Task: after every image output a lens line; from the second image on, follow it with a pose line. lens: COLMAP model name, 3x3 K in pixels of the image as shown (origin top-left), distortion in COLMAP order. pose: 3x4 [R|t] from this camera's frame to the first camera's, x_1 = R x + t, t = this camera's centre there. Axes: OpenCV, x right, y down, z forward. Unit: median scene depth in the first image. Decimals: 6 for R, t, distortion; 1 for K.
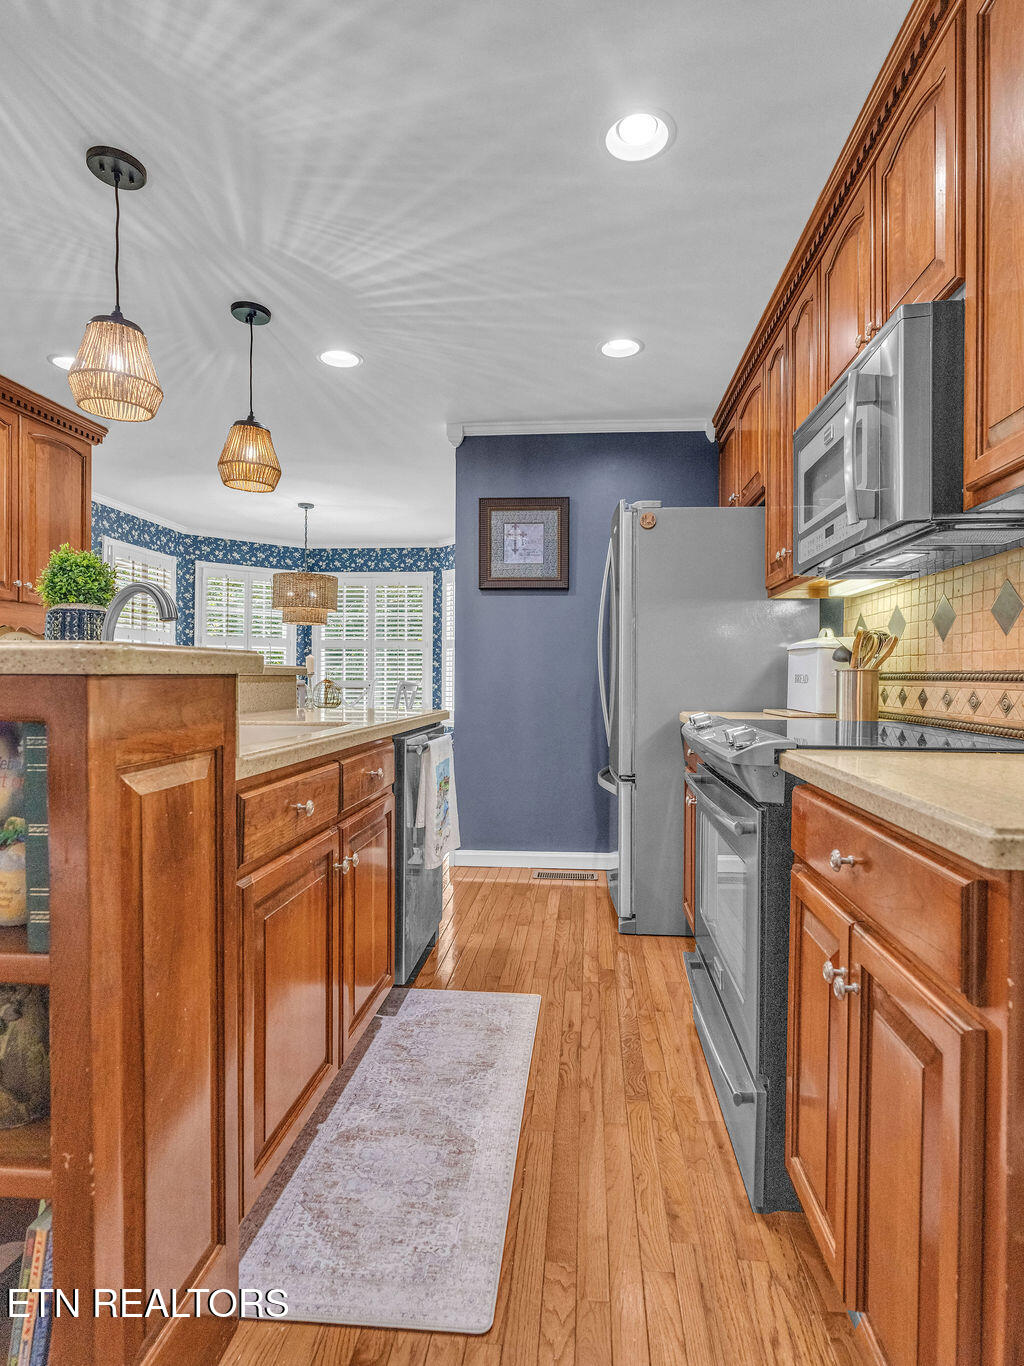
lens RADIAL K [[705.7, 0, 518.9], [0, 705.7, 682.4], [0, 0, 1]] dist [-0.009230, 0.003721]
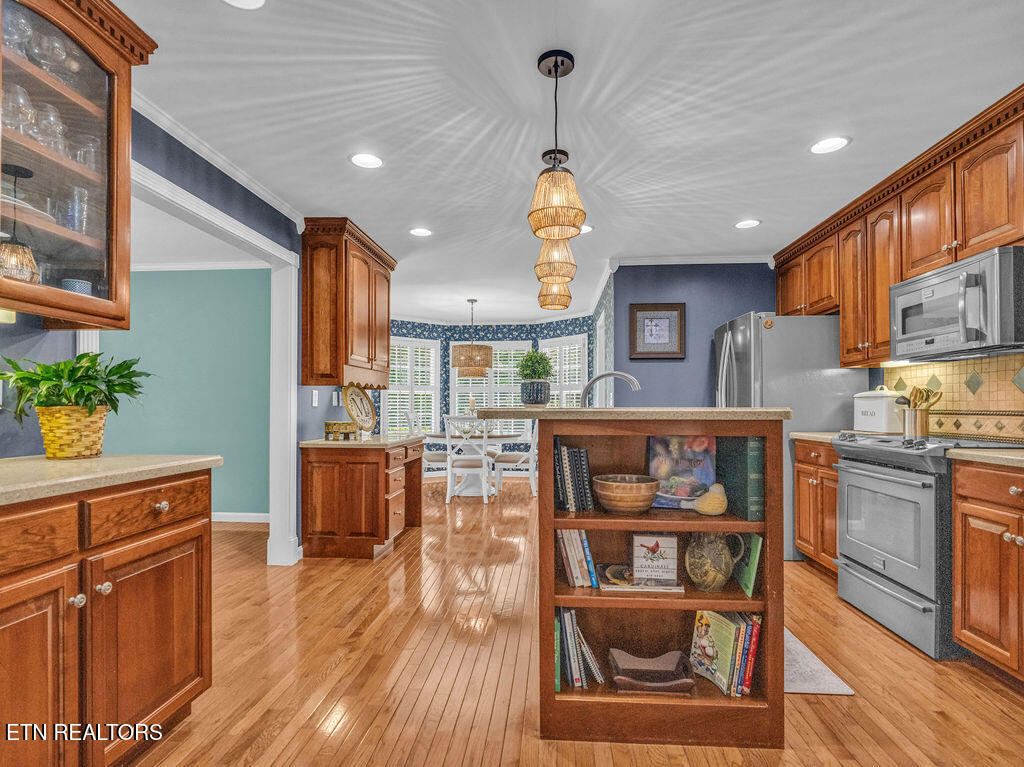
lens RADIAL K [[529.0, 0, 495.1], [0, 529.0, 405.8], [0, 0, 1]] dist [-0.009230, 0.003721]
pose [[0.999980, -0.006142, -0.001319, -0.561880], [0.006127, 0.999916, -0.011387, -0.015440], [0.001389, 0.011379, 0.999934, -0.353877]]
